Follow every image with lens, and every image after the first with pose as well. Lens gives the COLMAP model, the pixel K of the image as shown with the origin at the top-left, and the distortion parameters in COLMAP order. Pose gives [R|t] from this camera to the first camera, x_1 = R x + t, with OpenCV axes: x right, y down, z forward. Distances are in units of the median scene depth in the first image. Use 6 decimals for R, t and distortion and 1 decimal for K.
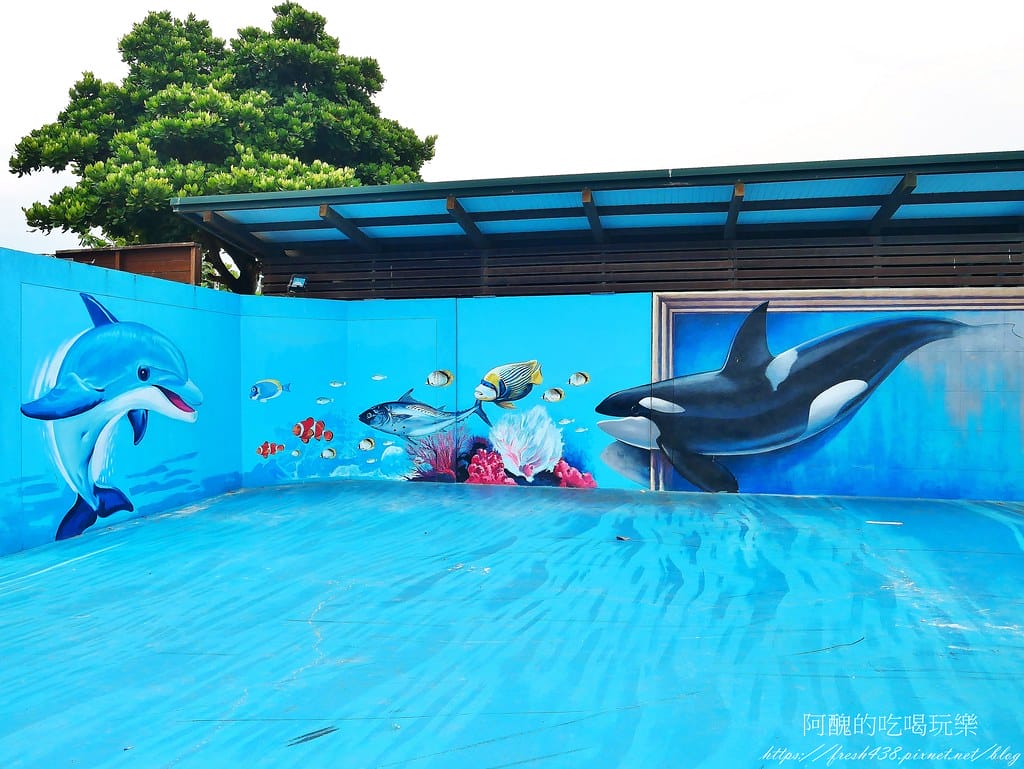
lens RADIAL K [[729.6, 0, 512.0], [0, 729.6, 384.5], [0, 0, 1]] dist [-0.059542, -0.000046]
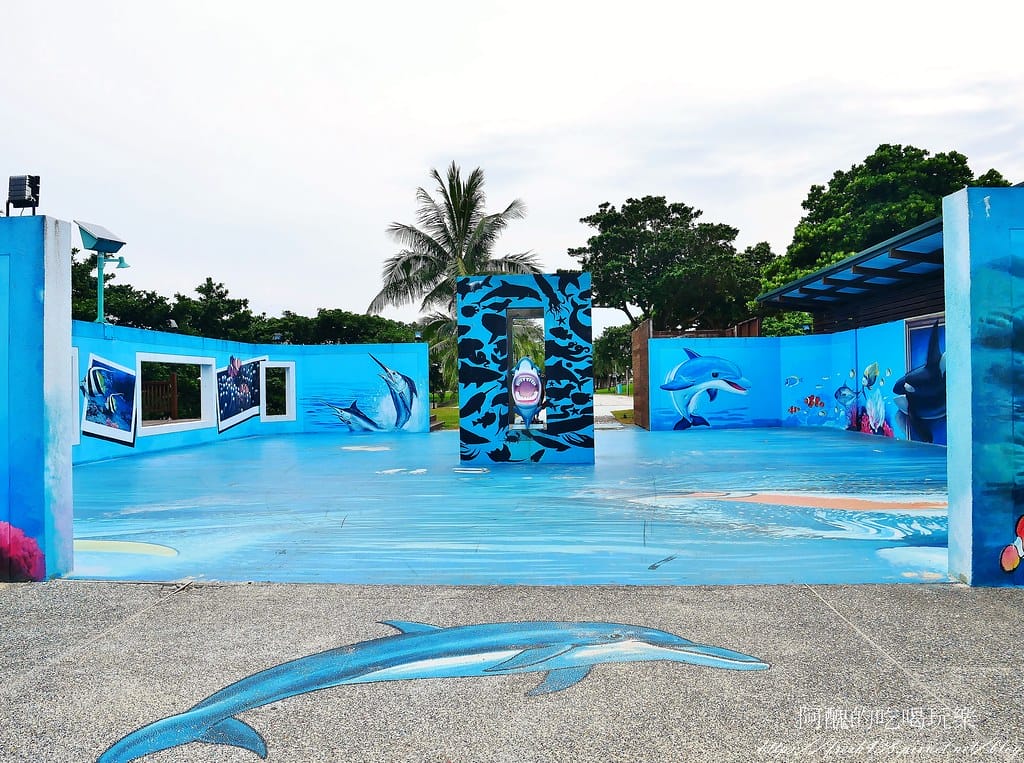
lens RADIAL K [[737.8, 0, 512.0], [0, 737.8, 381.5], [0, 0, 1]] dist [-0.043022, -0.000405]
pose [[0.154017, -0.011150, -0.988005, 1.944226], [0.003822, 0.999936, -0.010689, 0.033105], [0.988061, -0.002129, 0.154050, -0.148682]]
